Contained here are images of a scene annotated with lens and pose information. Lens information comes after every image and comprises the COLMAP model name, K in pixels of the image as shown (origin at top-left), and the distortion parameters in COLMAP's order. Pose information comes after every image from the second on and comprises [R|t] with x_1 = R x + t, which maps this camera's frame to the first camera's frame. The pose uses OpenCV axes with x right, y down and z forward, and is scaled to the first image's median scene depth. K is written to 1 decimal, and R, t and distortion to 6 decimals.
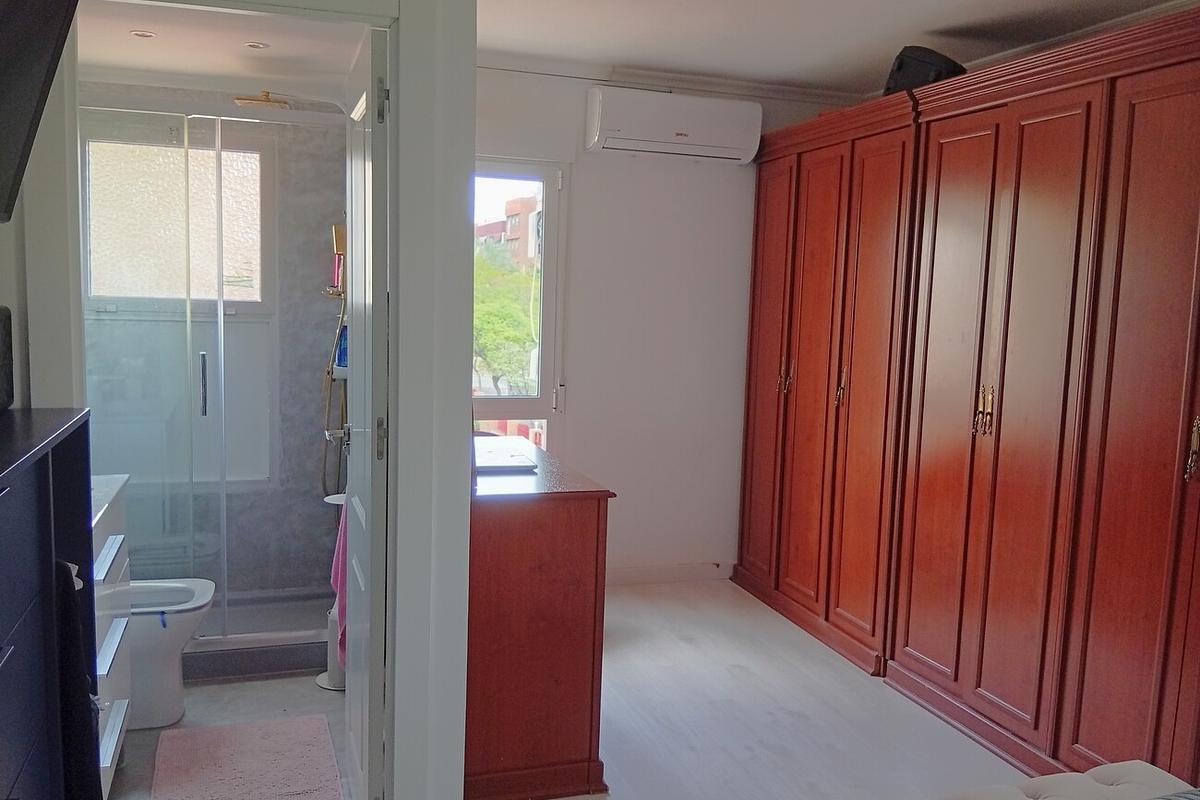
lens RADIAL K [[987.2, 0, 607.2], [0, 987.2, 395.1], [0, 0, 1]] dist [0.032964, -0.009928]
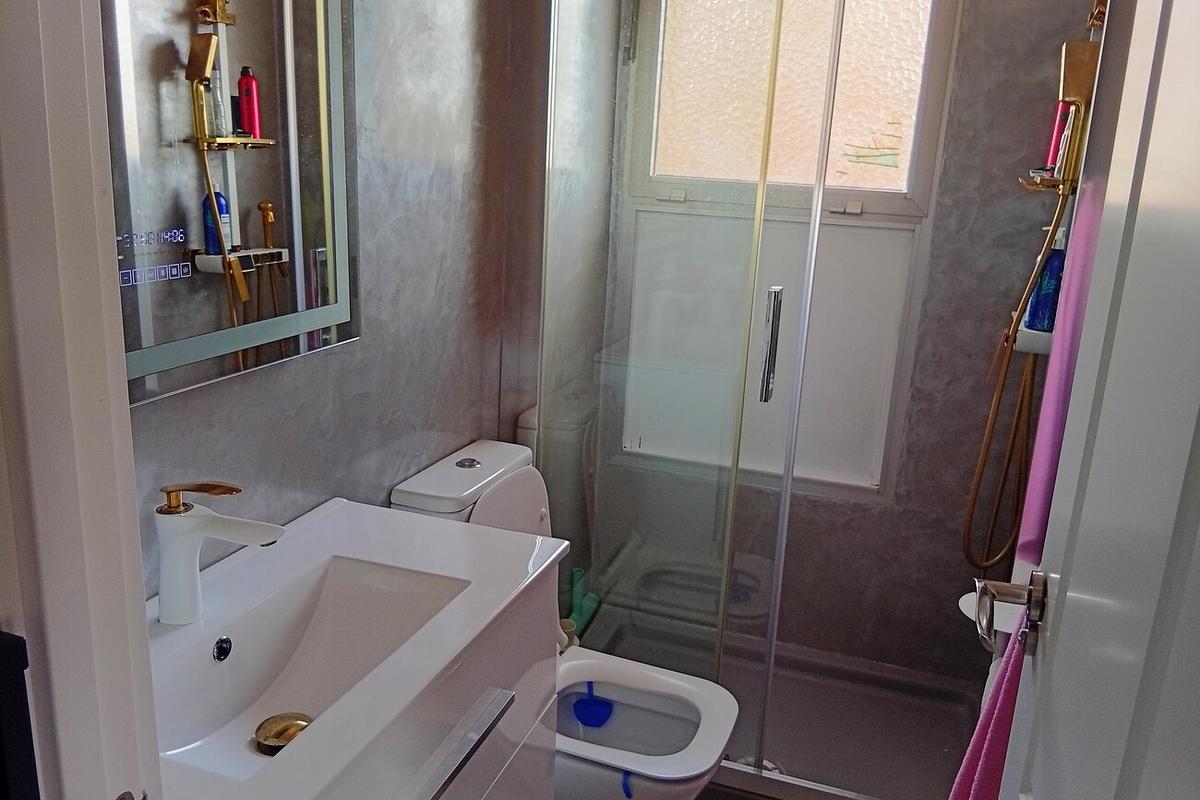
lens RADIAL K [[987.2, 0, 611.6], [0, 987.2, 407.1], [0, 0, 1]] dist [0.032964, -0.009928]
pose [[0.796217, 0.166654, -0.581605, -0.127463], [-0.098663, 0.984211, 0.146948, -0.038882], [0.596912, -0.059619, 0.800088, 0.421307]]
